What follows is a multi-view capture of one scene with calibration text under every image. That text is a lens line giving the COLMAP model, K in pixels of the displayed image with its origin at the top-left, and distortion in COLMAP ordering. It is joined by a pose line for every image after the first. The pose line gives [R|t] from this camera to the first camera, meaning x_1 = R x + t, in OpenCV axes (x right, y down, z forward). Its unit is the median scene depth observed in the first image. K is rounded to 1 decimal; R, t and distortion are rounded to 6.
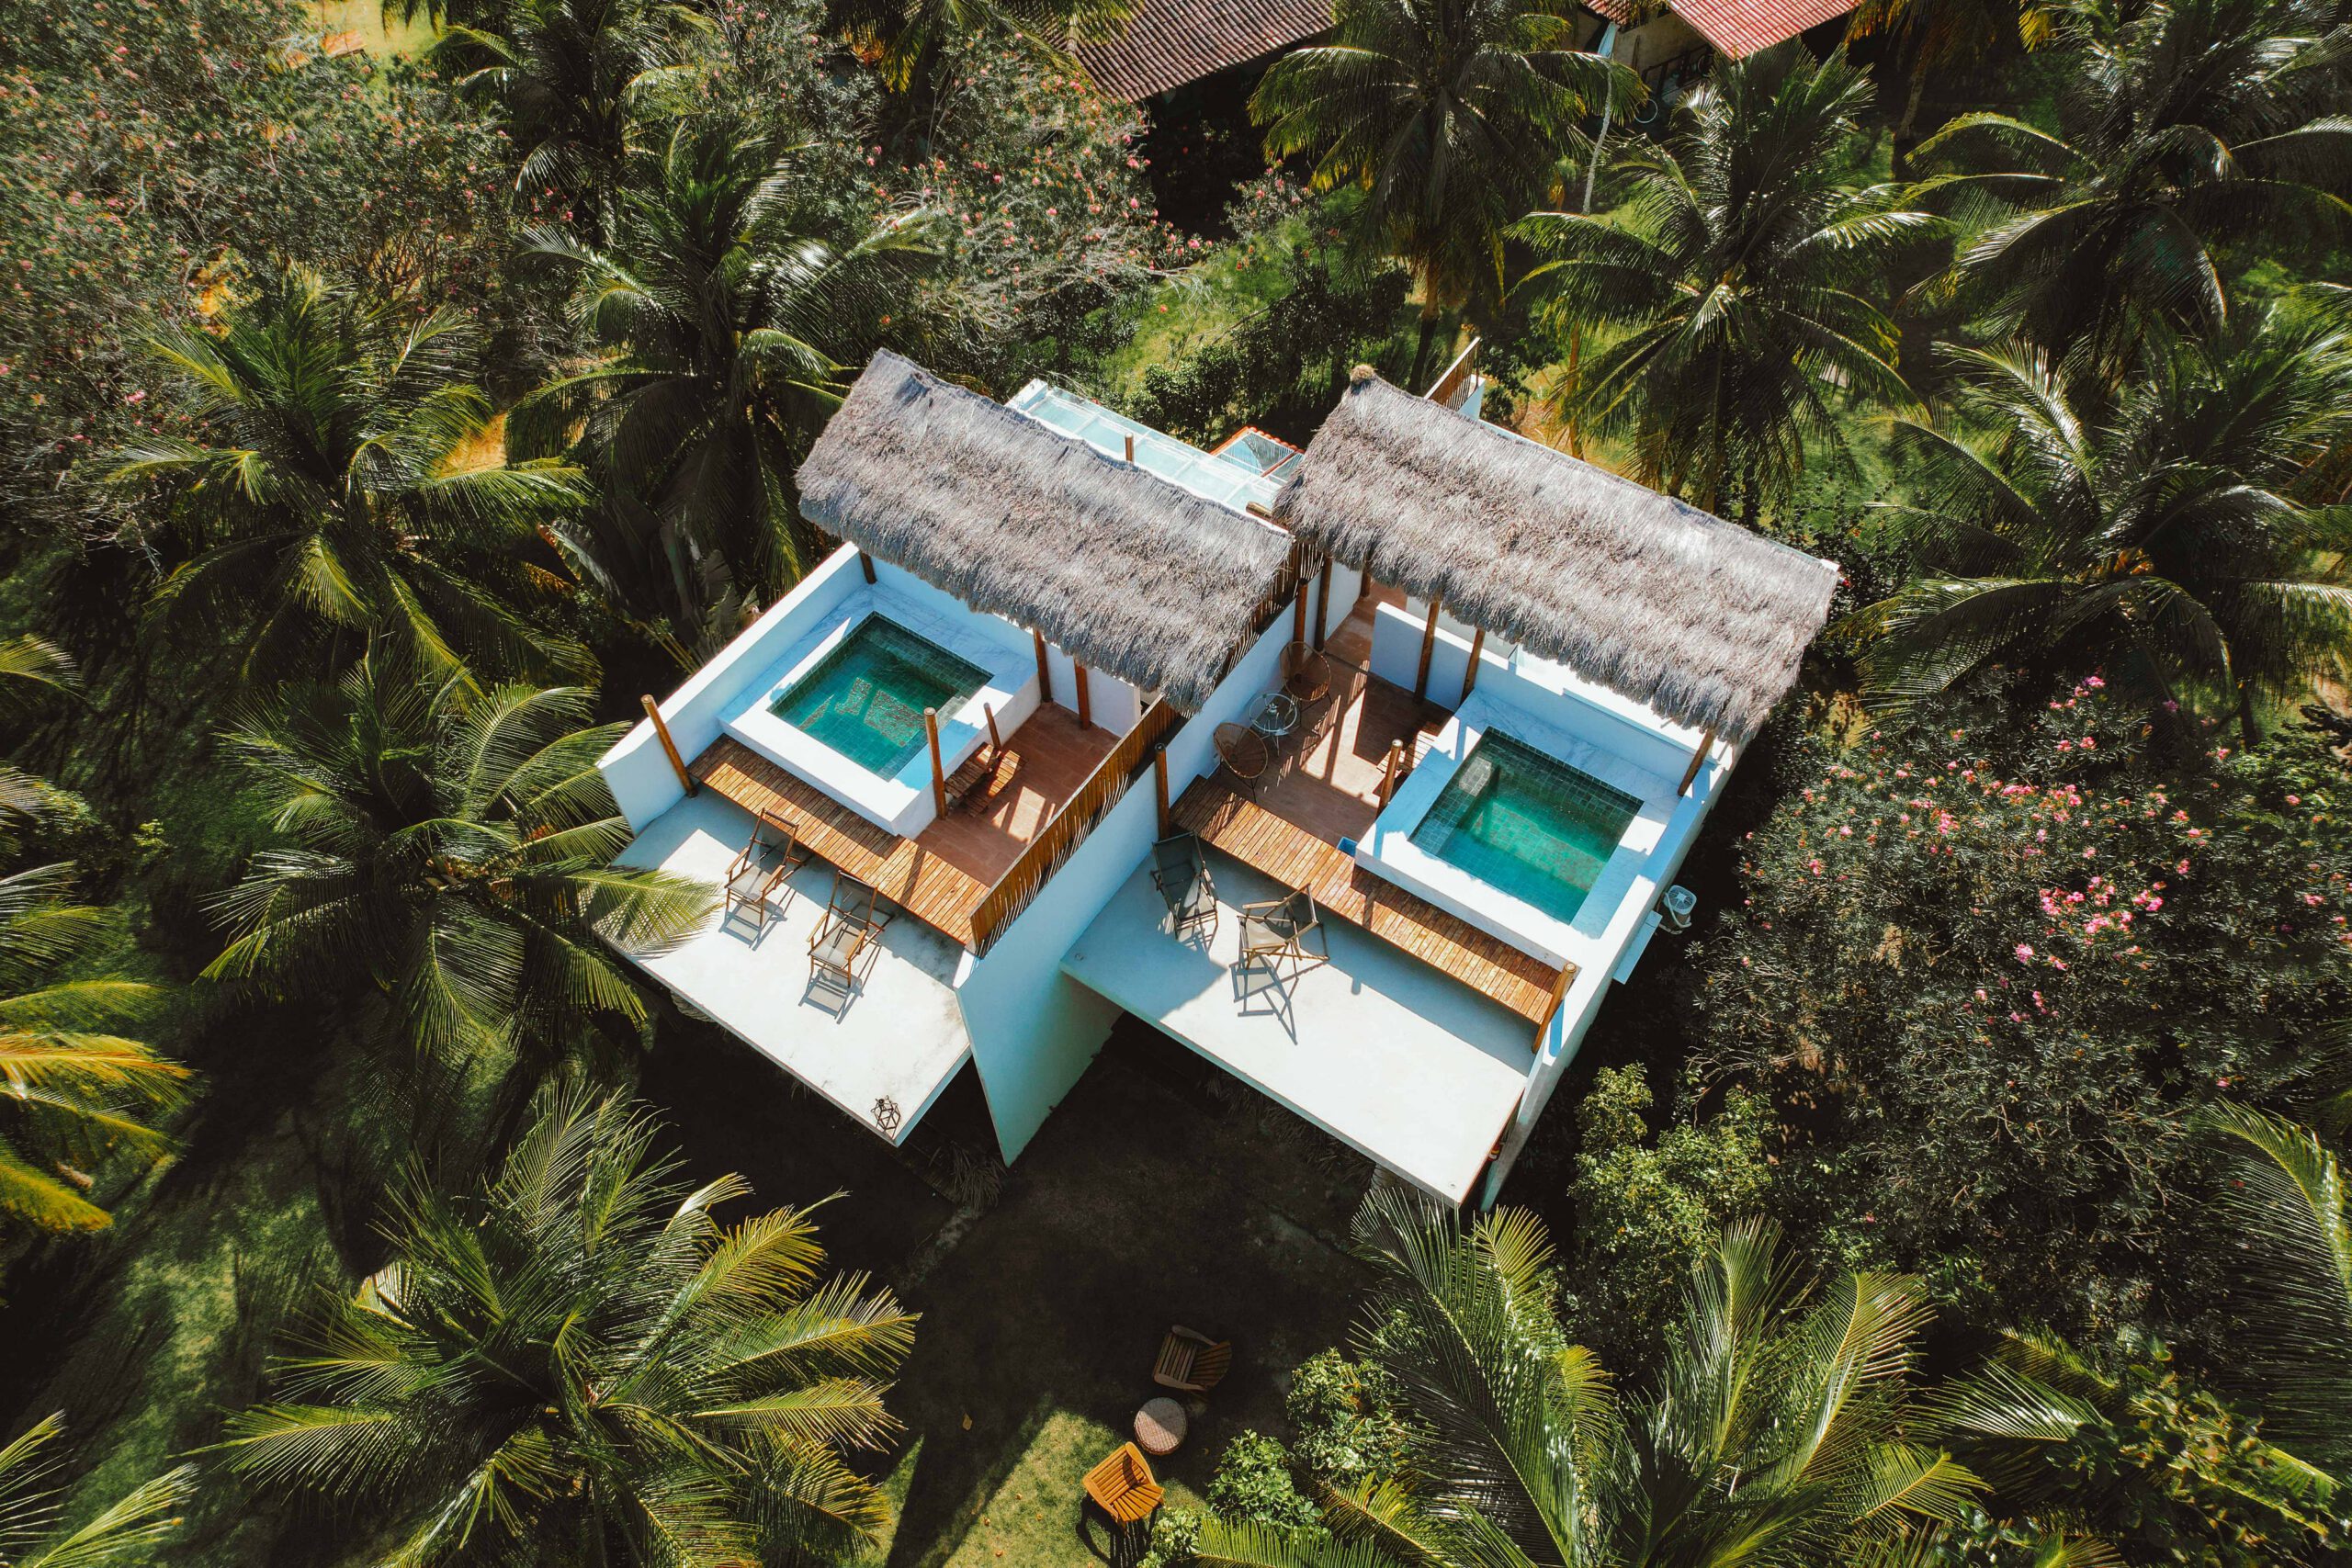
lens RADIAL K [[1511.3, 0, 1179.4], [0, 1511.3, 782.6], [0, 0, 1]] dist [-0.035999, -0.001459]
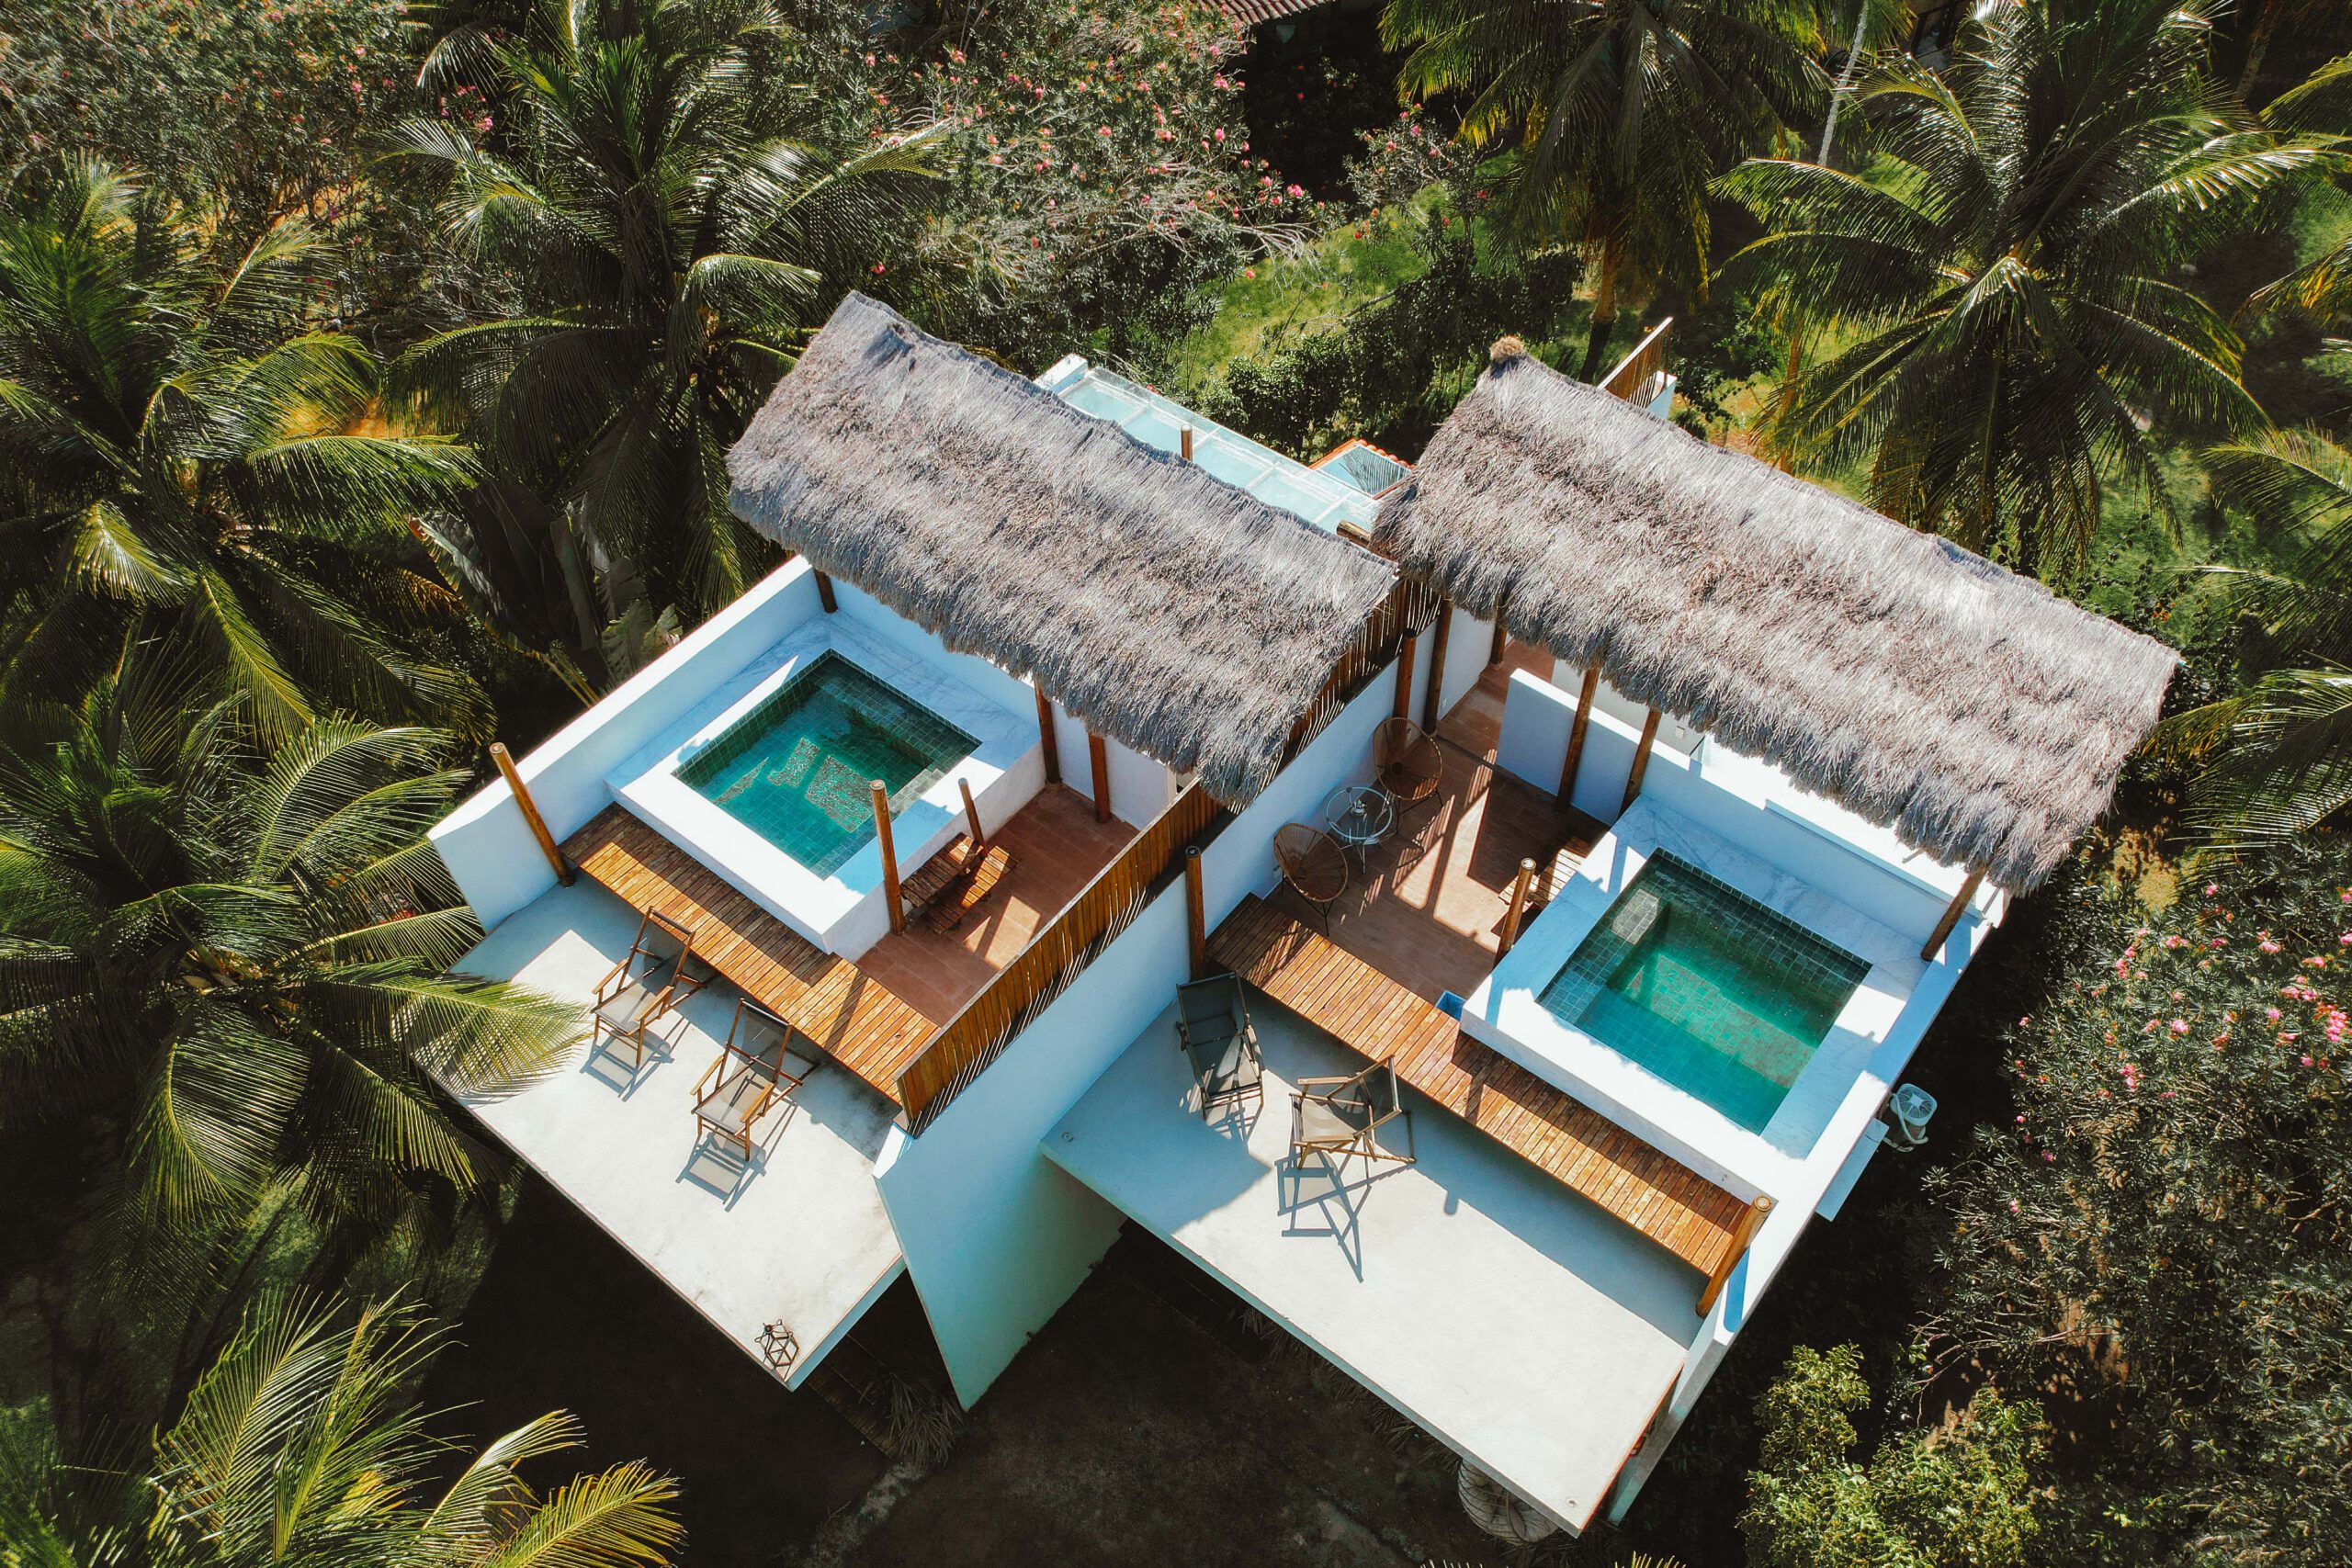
lens RADIAL K [[1614.0, 0, 1247.9], [0, 1614.0, 900.1], [0, 0, 1]] dist [-0.037761, 0.003244]
pose [[0.997958, 0.054579, -0.033193, 0.037622], [-0.054571, 0.998509, 0.001135, -0.002683], [0.033205, 0.000678, 0.999448, 0.230755]]
